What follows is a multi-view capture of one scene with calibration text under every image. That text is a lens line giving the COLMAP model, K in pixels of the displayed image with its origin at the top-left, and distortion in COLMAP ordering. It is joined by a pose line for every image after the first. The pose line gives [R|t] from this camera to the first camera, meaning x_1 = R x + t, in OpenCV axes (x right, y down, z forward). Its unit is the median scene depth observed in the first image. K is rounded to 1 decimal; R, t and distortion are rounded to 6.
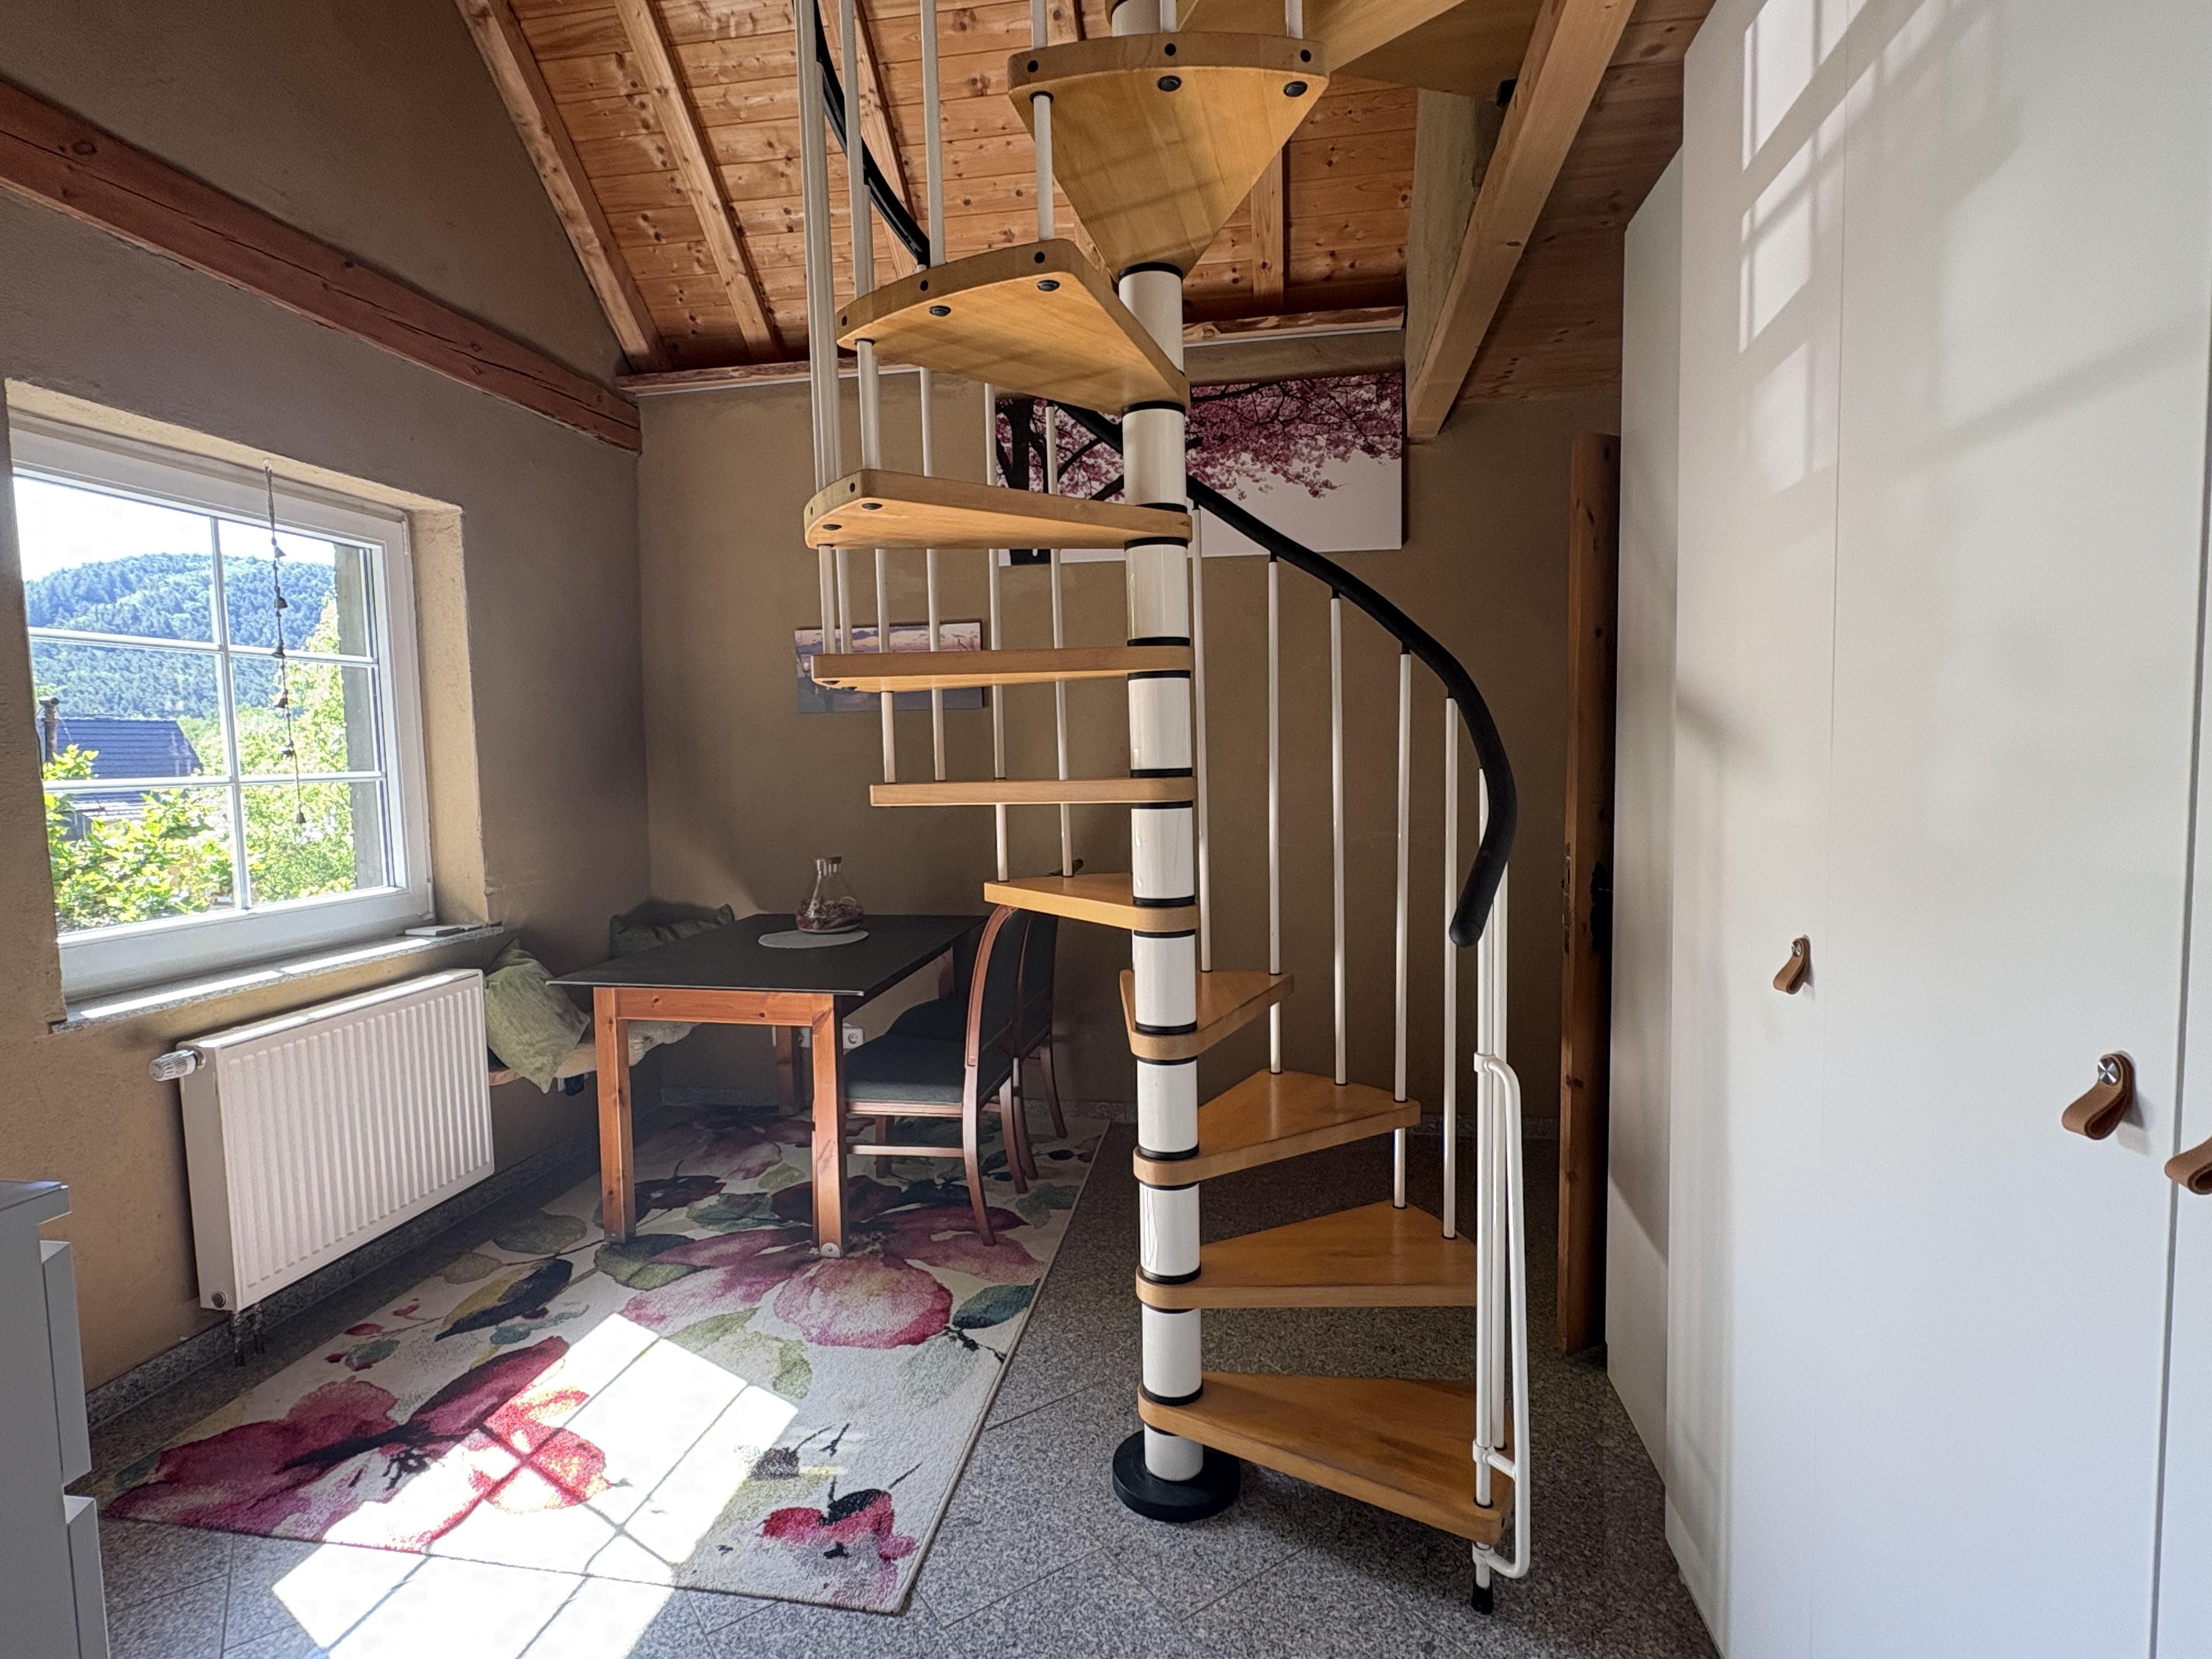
lens RADIAL K [[1122.7, 0, 1096.1], [0, 1122.7, 827.2], [0, 0, 1]] dist [0.002137, 0.000277]
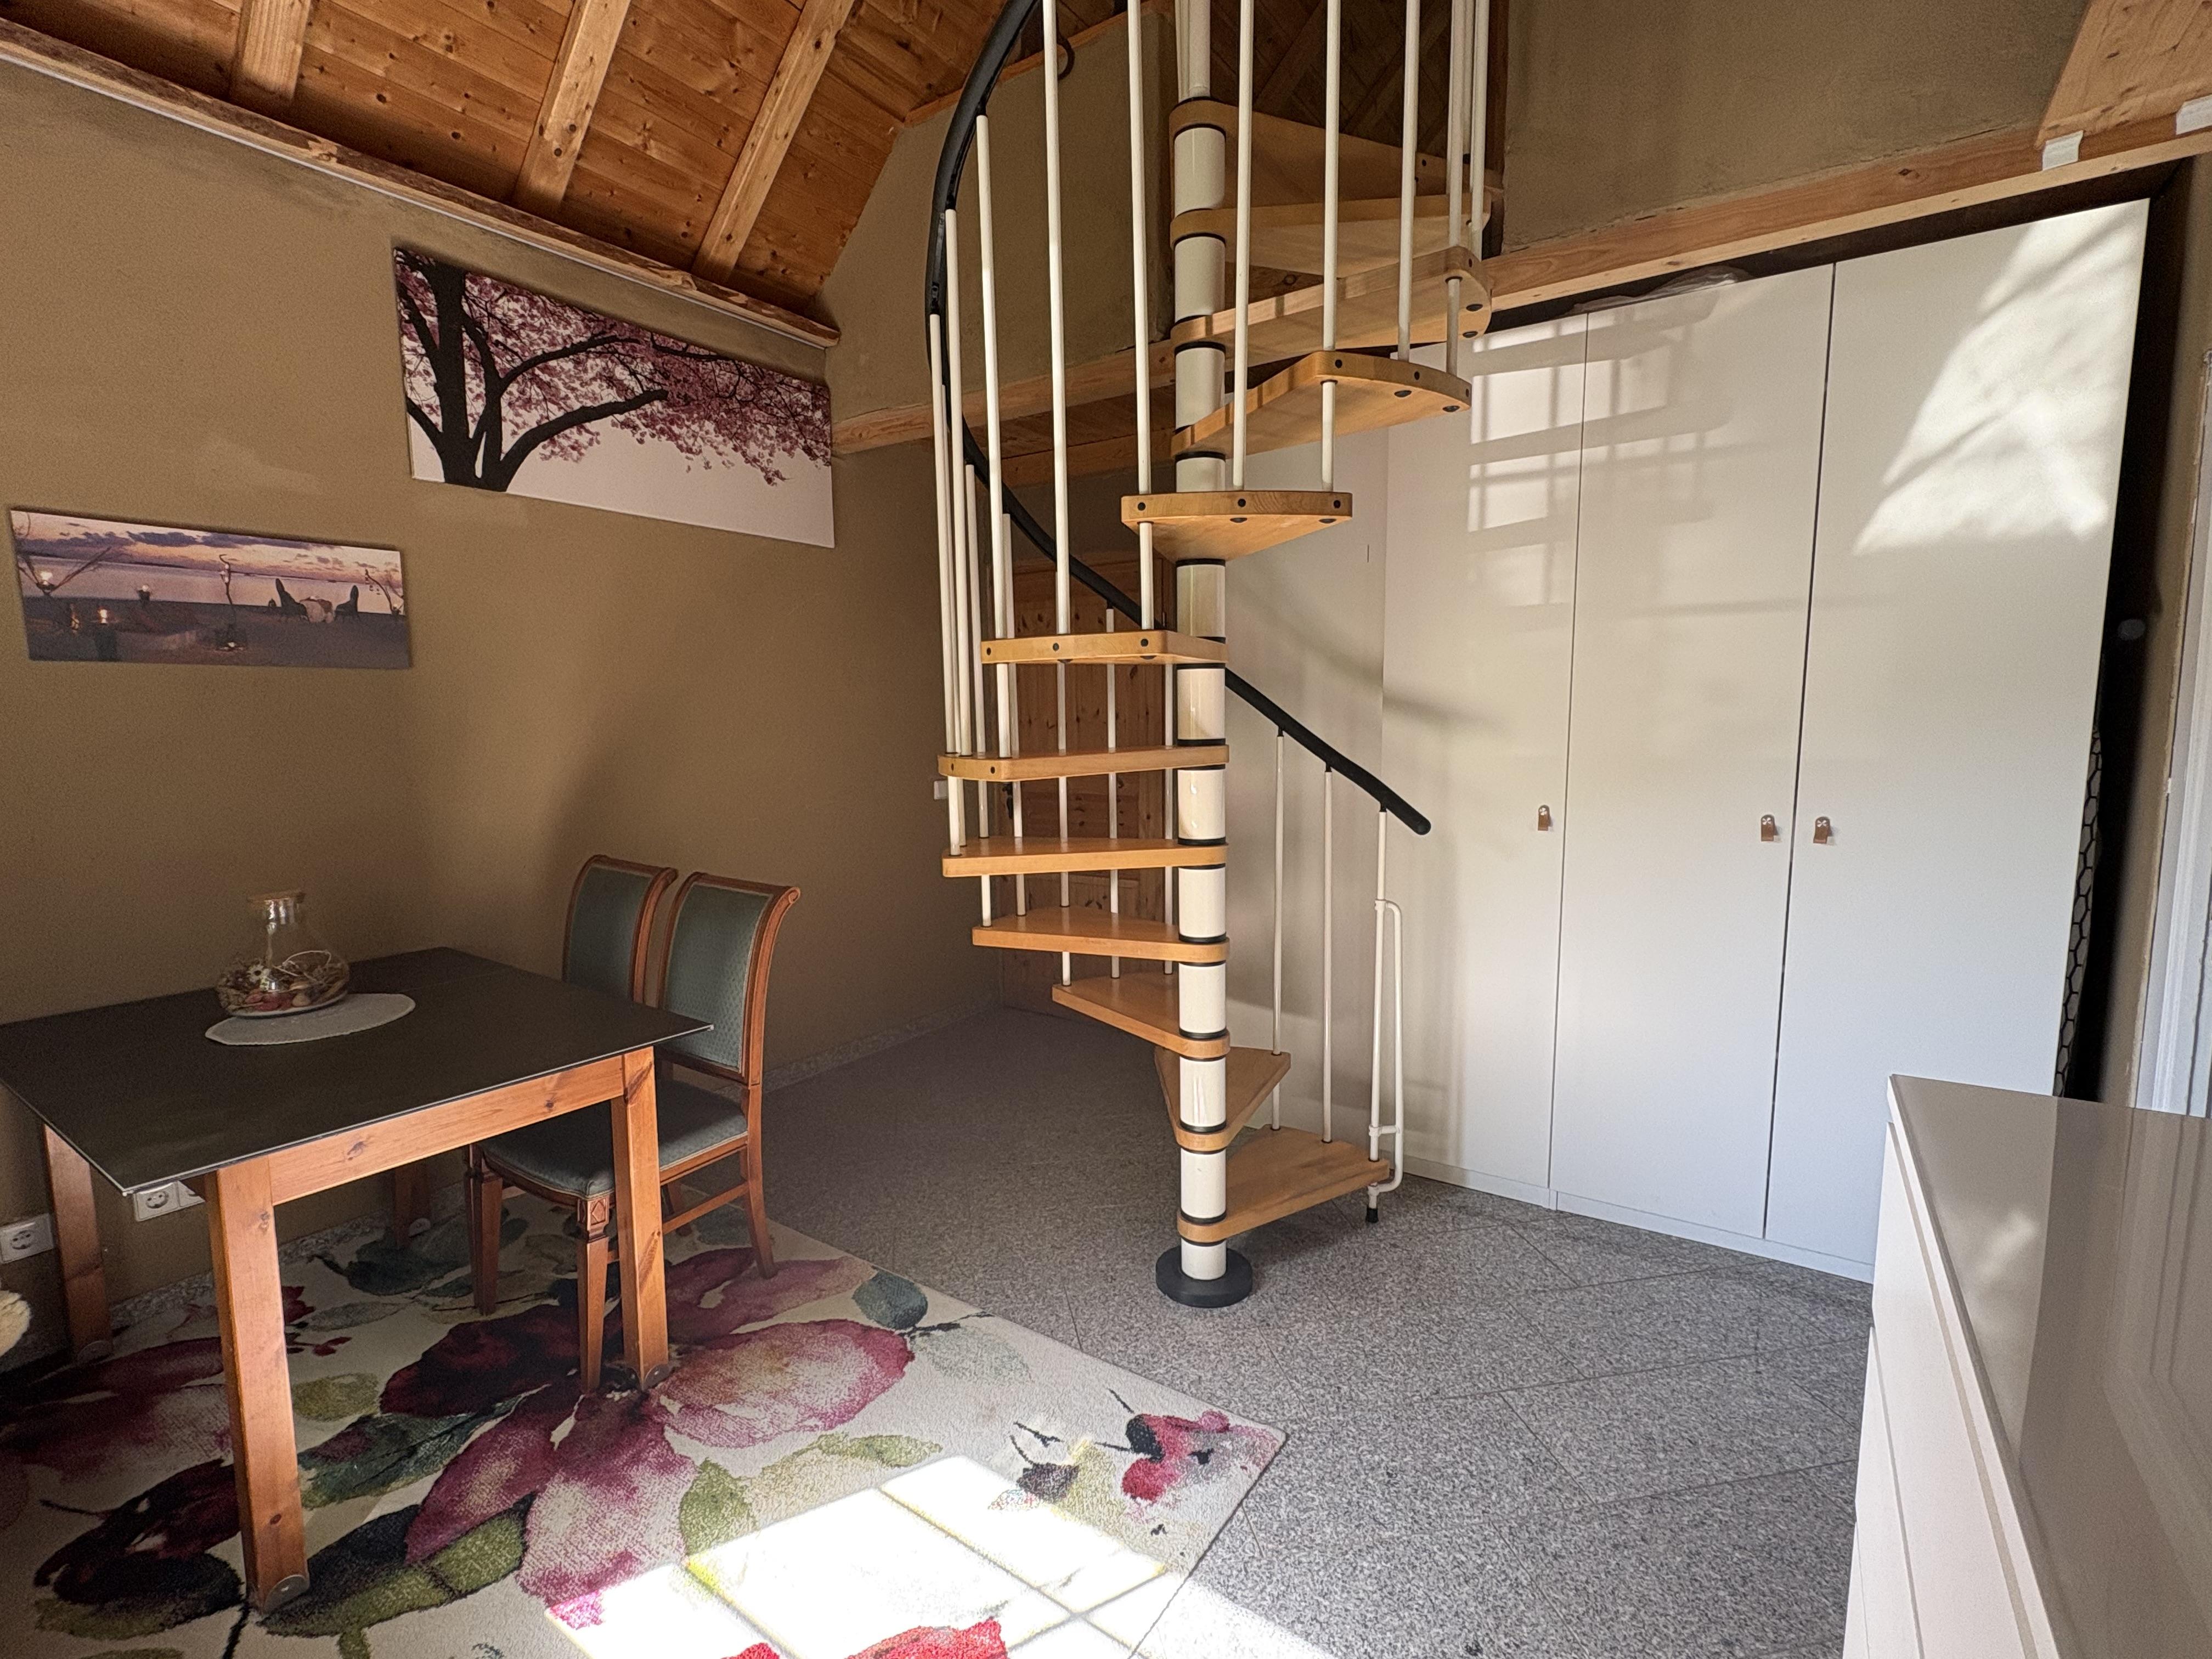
lens RADIAL K [[1033.0, 0, 1089.1], [0, 1033.0, 827.9], [0, 0, 1]] dist [0.002542, 0.000074]
pose [[0.411684, -0.088516, 0.907018, -0.703363], [0.064406, 0.995609, 0.067929, -0.025968], [-0.909048, 0.030452, 0.415578, 0.409481]]
